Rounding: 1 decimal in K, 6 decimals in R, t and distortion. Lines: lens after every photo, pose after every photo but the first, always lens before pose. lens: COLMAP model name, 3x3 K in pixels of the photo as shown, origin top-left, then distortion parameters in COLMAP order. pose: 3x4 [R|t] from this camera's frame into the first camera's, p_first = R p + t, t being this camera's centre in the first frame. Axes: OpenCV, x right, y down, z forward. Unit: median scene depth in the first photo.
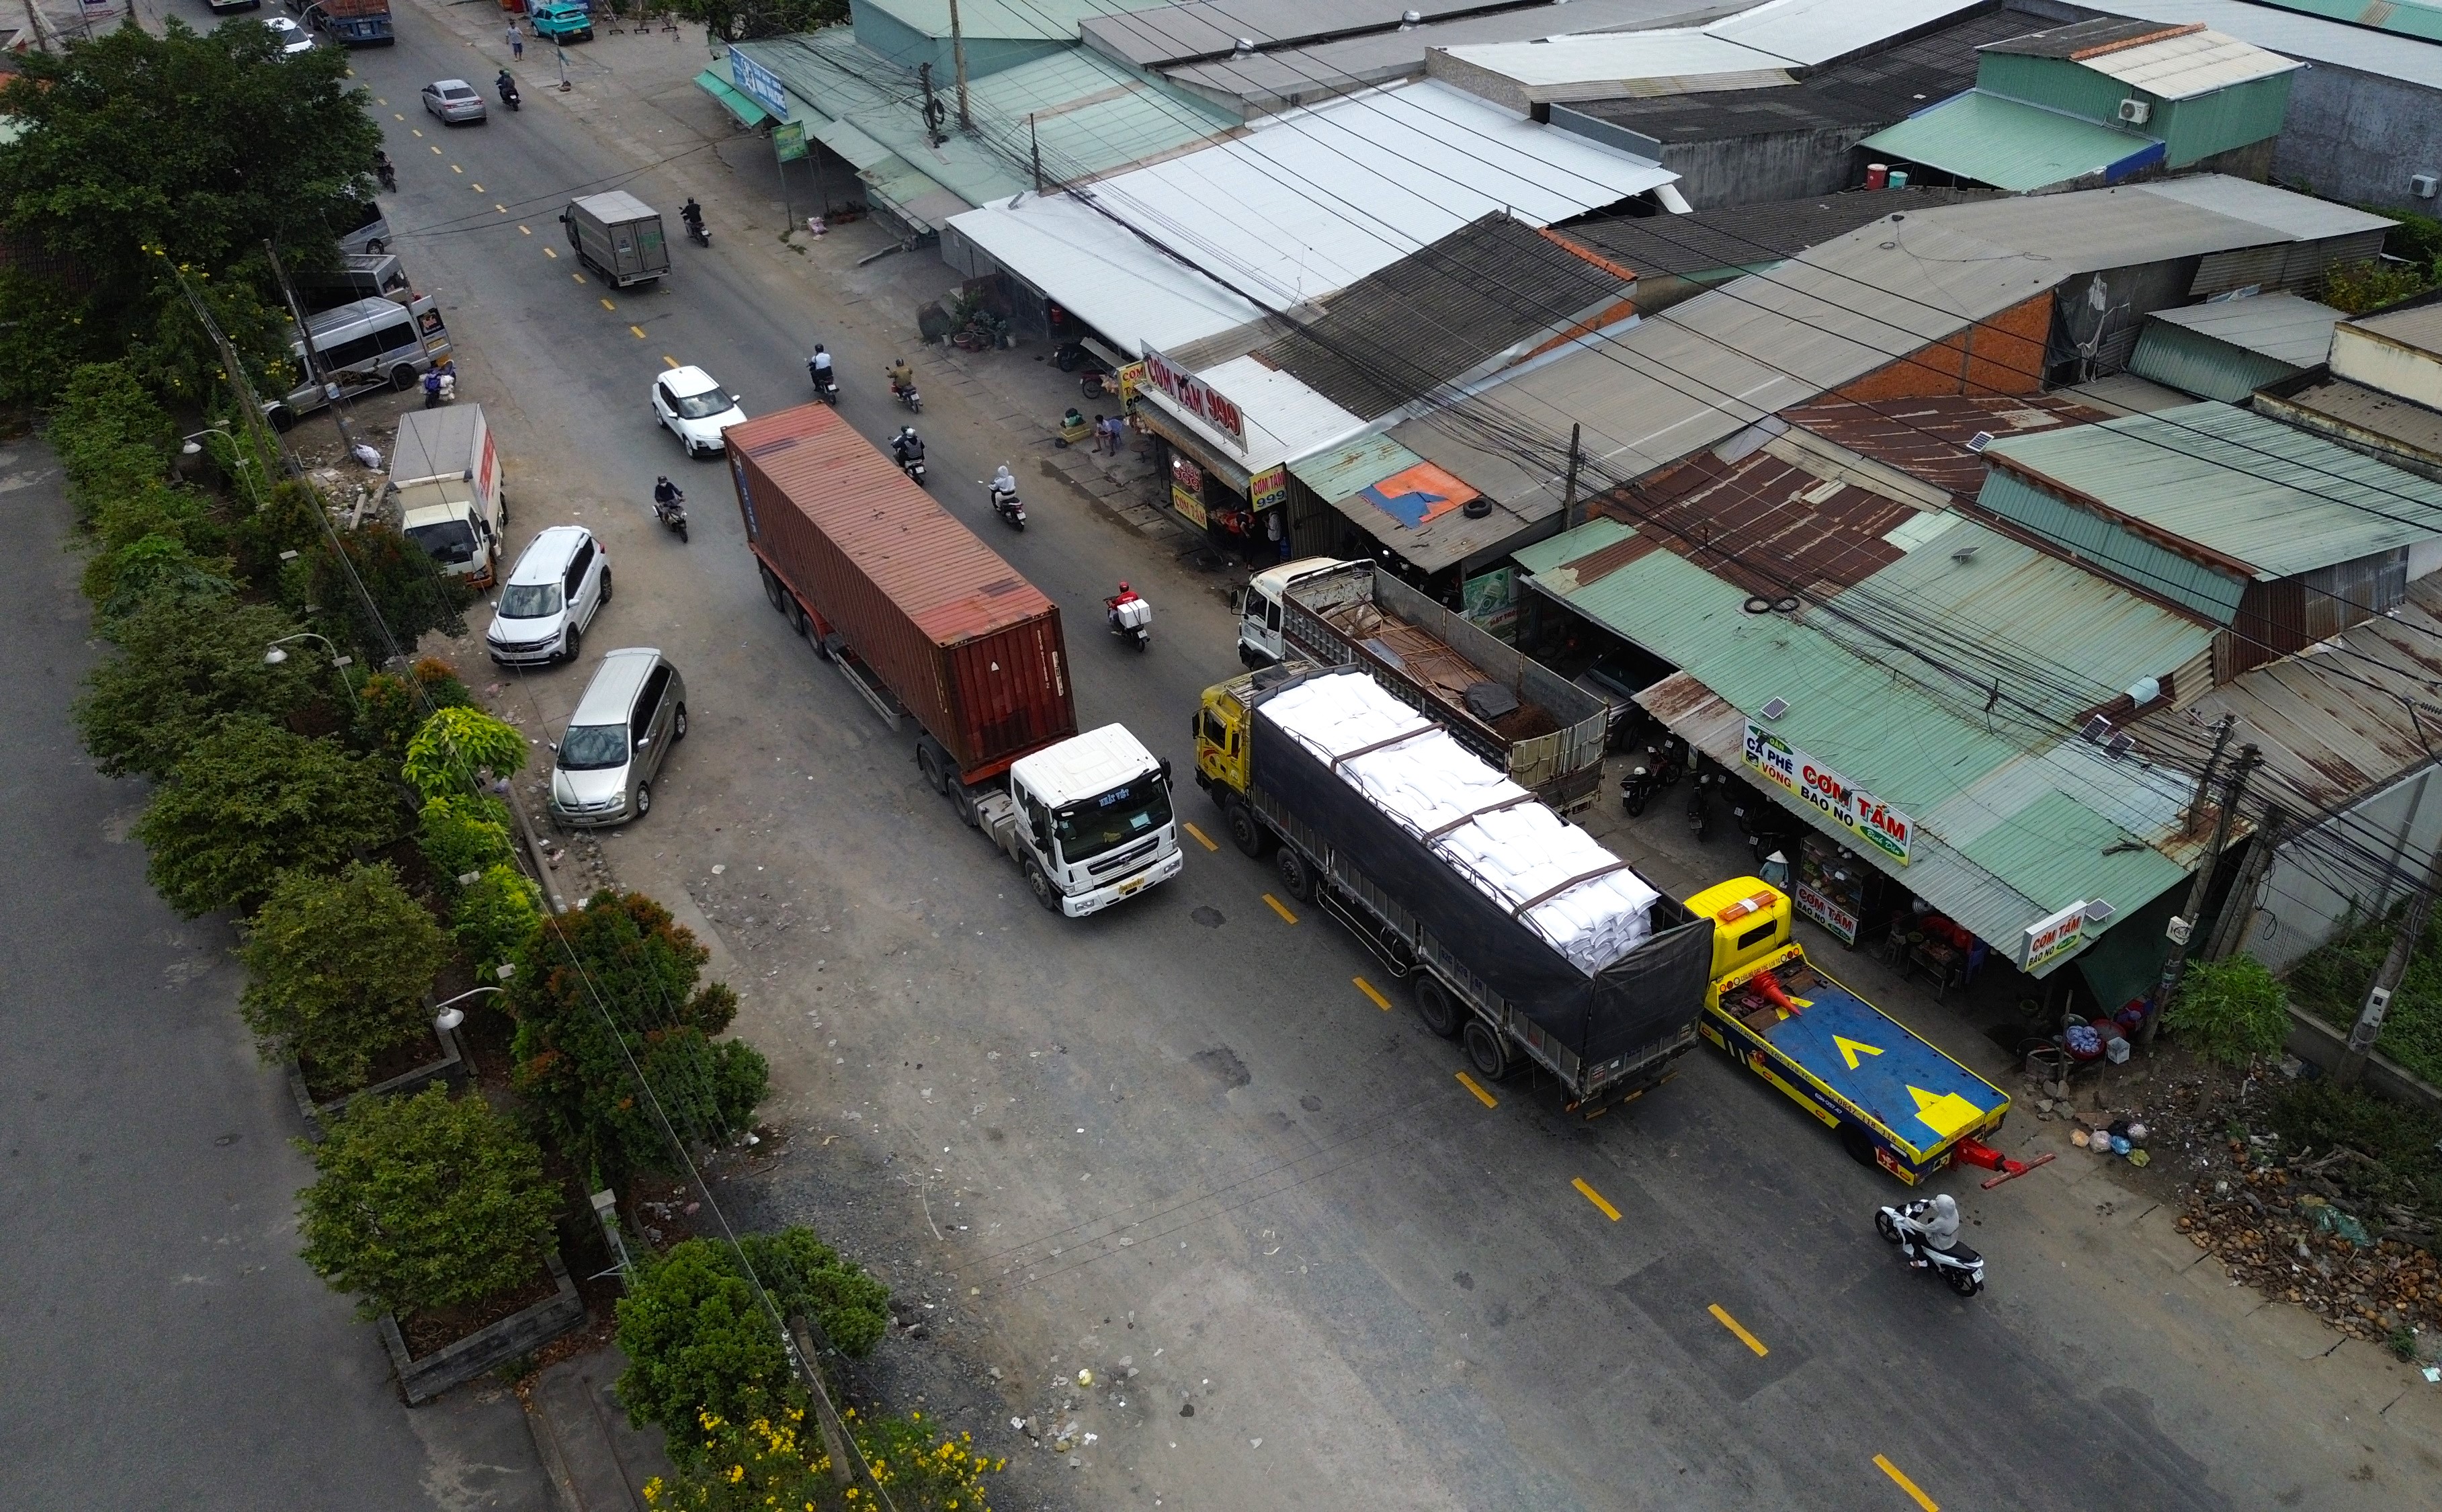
lens RADIAL K [[1672.8, 0, 1221.0], [0, 1672.8, 756.0], [0, 0, 1]] dist [-0.001569, -0.001621]
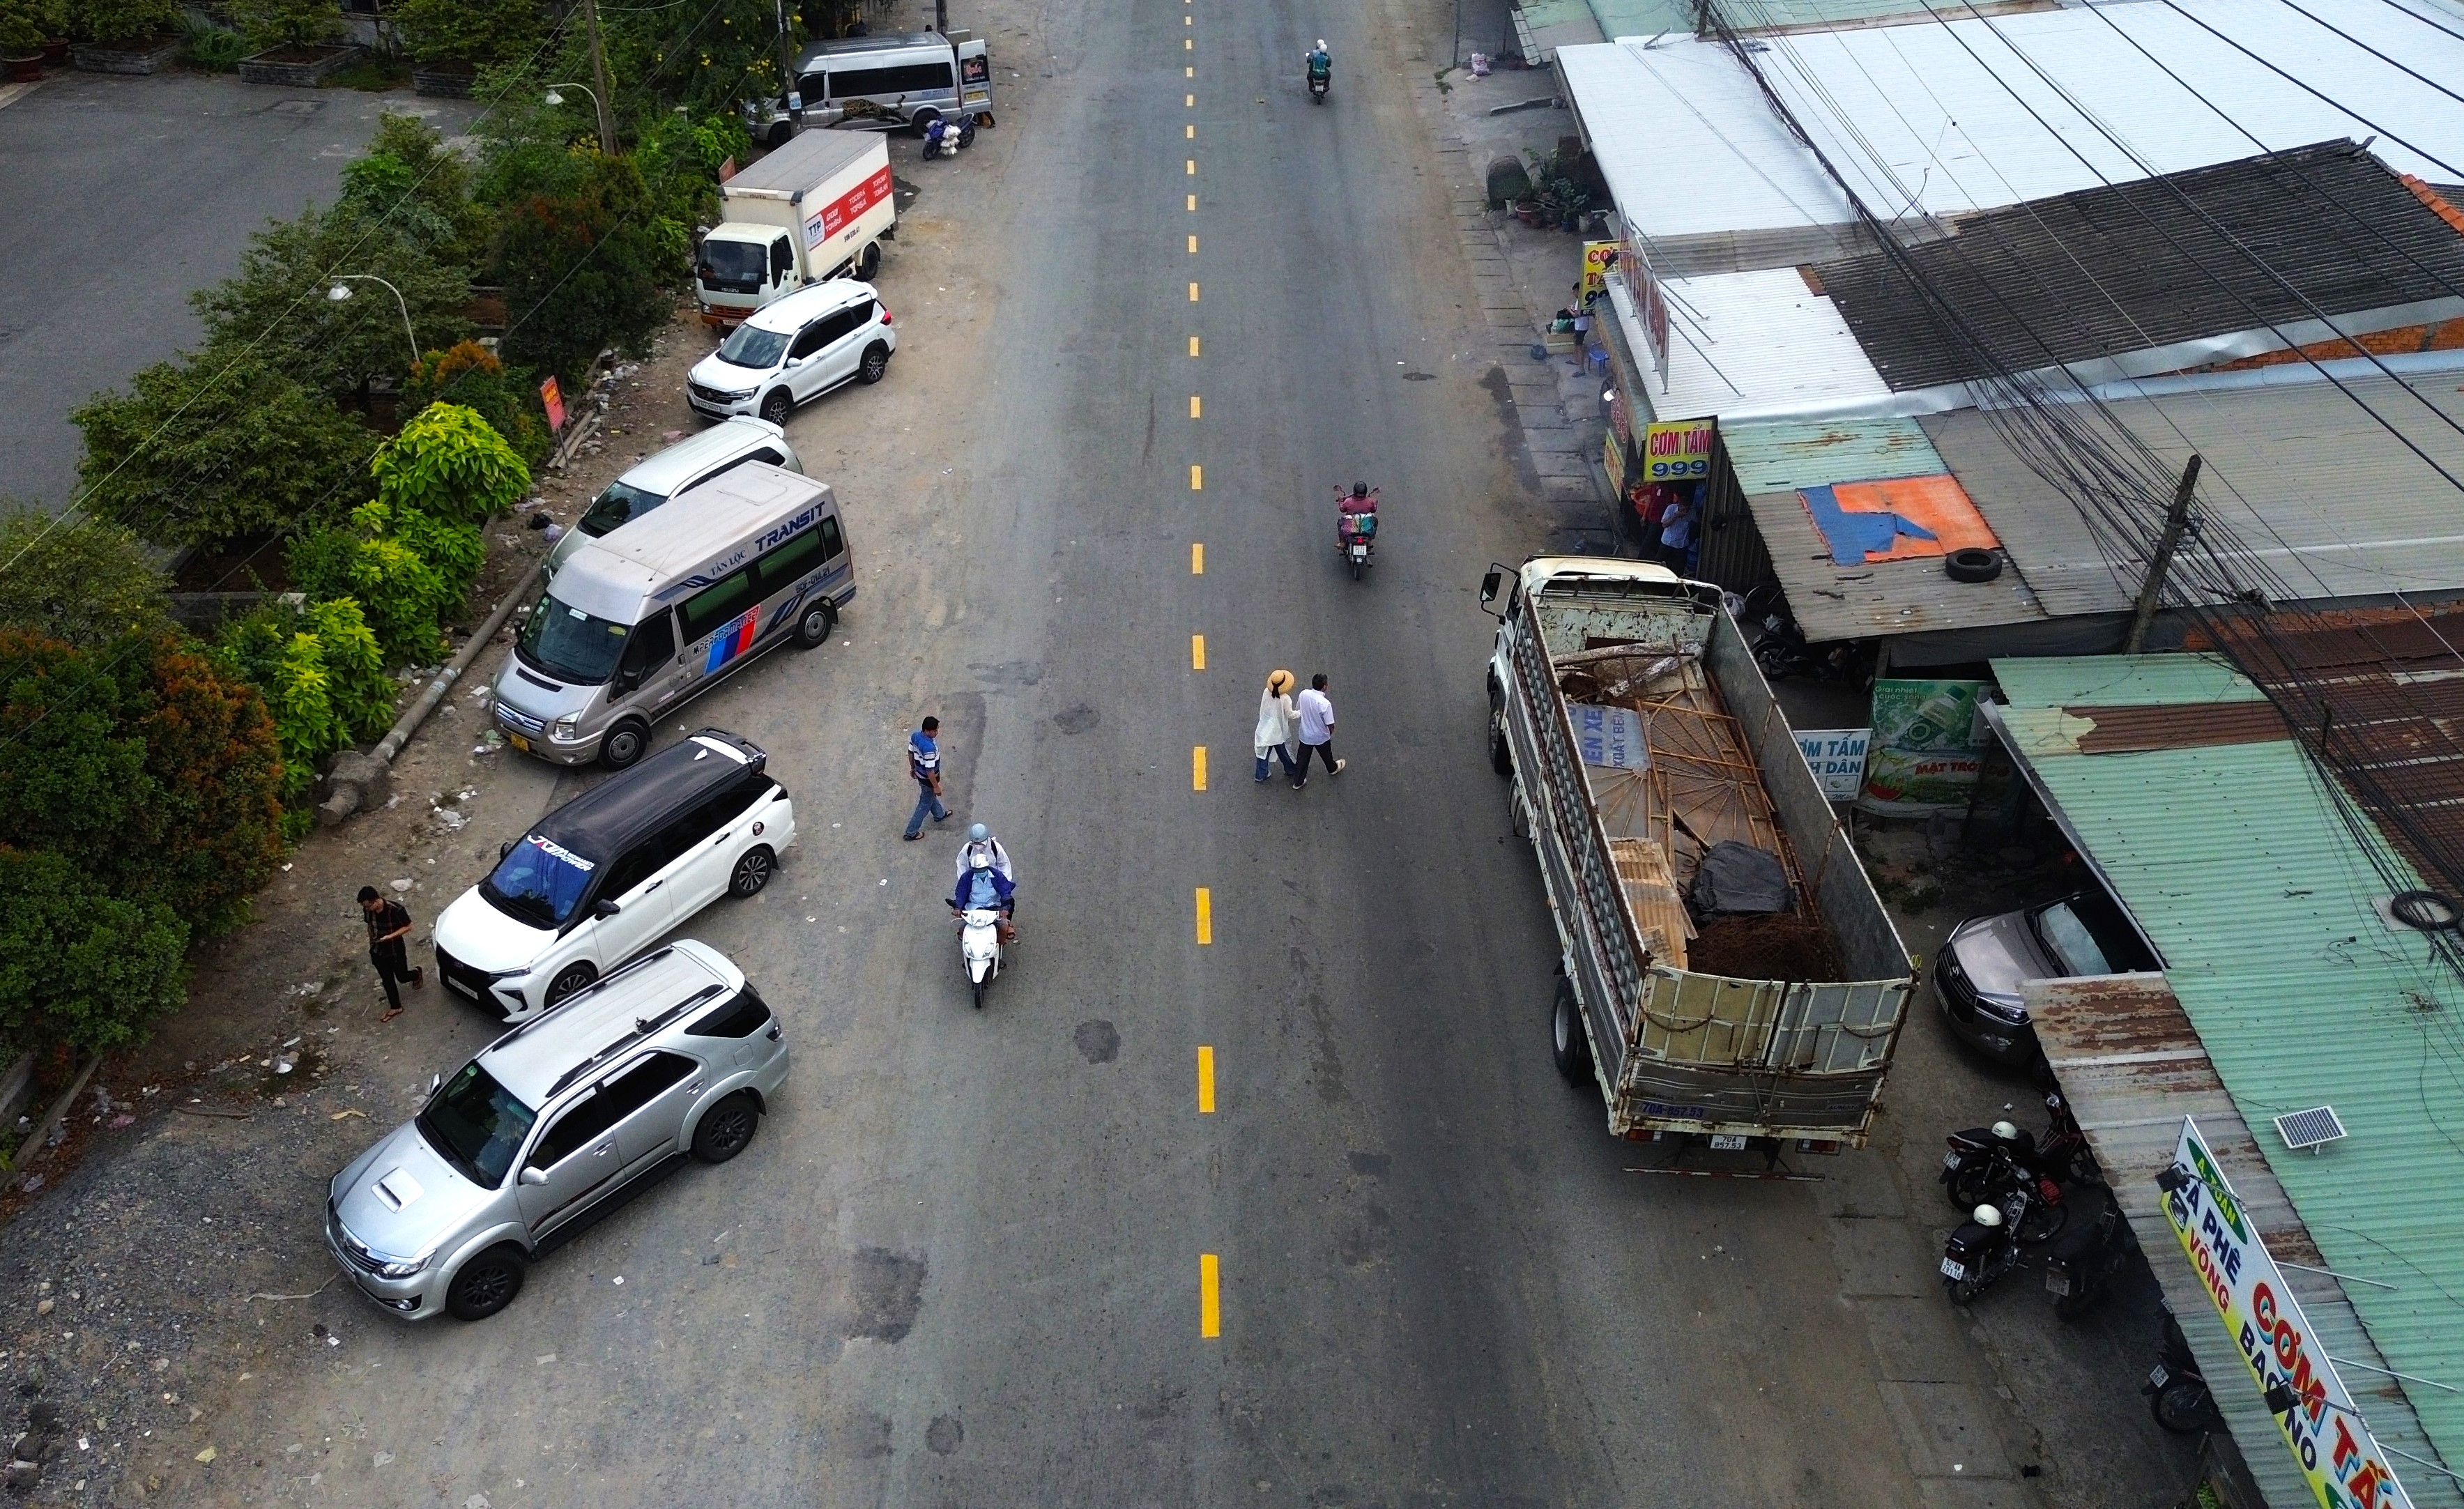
lens RADIAL K [[1736.5, 0, 1232.0], [0, 1736.5, 754.5], [0, 0, 1]] dist [-0.000362, -0.033560]
pose [[0.831823, 0.333066, -0.444002, 0.219917], [-0.335515, 0.938981, 0.075795, -0.050251], [0.442154, 0.085921, 0.892814, 0.380596]]
